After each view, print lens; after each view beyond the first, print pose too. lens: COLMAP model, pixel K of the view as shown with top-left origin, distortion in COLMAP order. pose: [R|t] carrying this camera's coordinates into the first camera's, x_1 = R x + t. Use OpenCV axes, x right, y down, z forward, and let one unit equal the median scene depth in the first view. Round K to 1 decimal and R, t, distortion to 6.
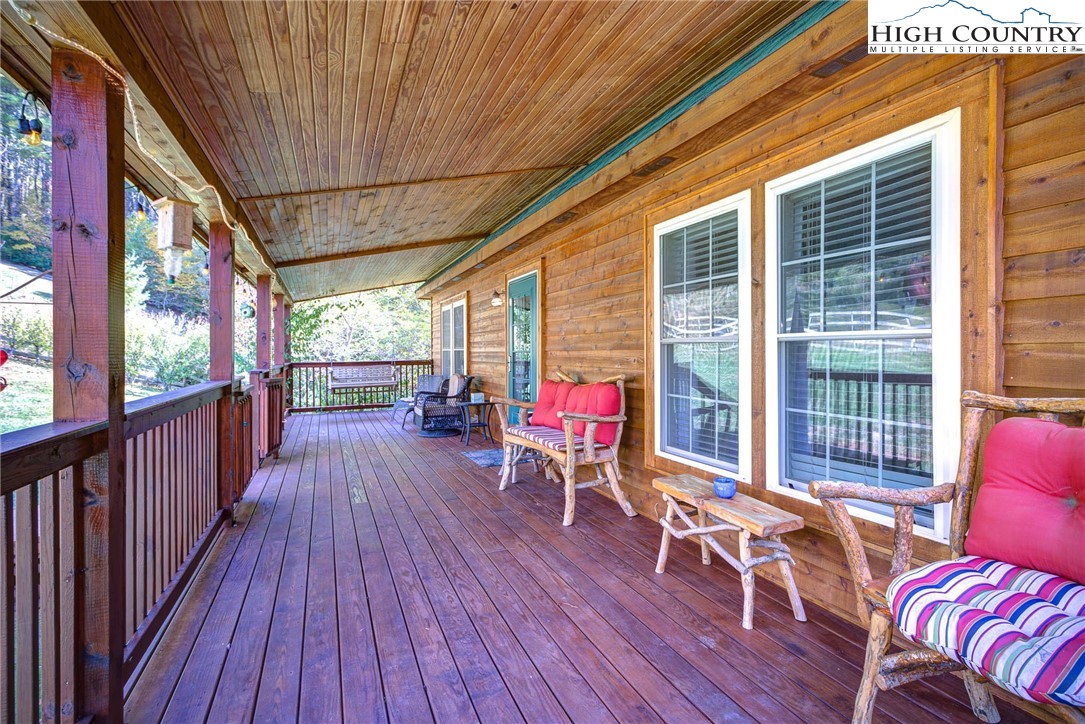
lens RADIAL K [[524.3, 0, 542.5], [0, 524.3, 362.0], [0, 0, 1]] dist [0.002461, 0.000315]
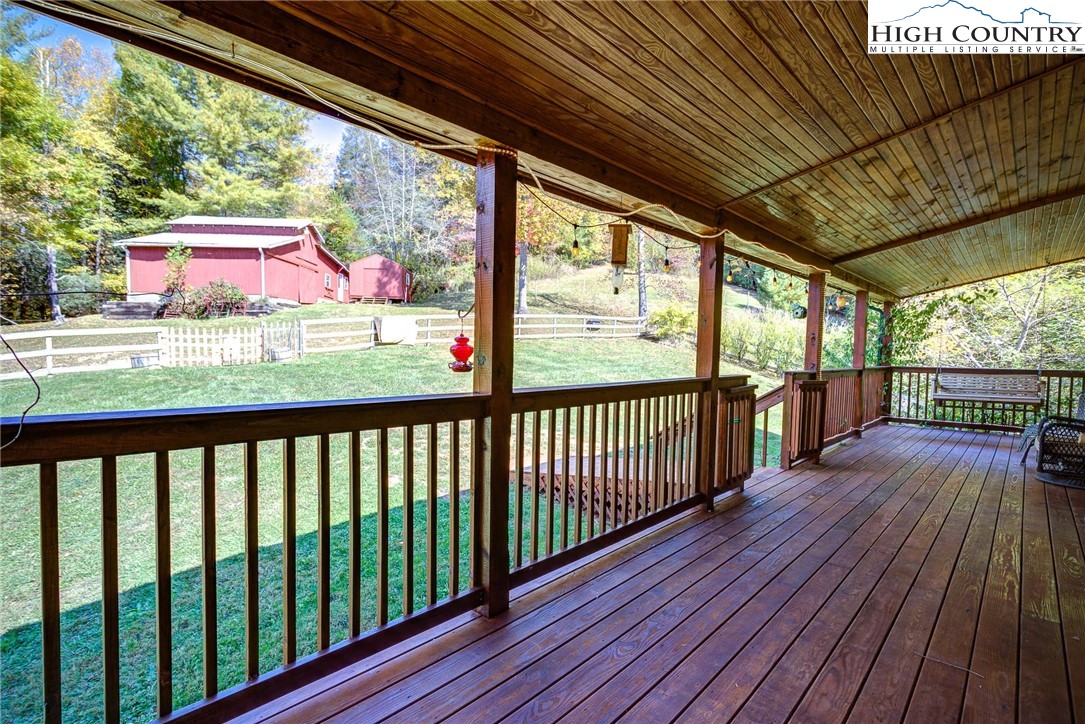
lens RADIAL K [[524.3, 0, 542.5], [0, 524.3, 362.0], [0, 0, 1]] dist [0.002461, 0.000315]
pose [[0.414705, 0.037053, -0.909201, 0.121518], [-0.040400, 0.998935, 0.022282, -0.002083], [0.909059, 0.027491, 0.415760, 0.115849]]
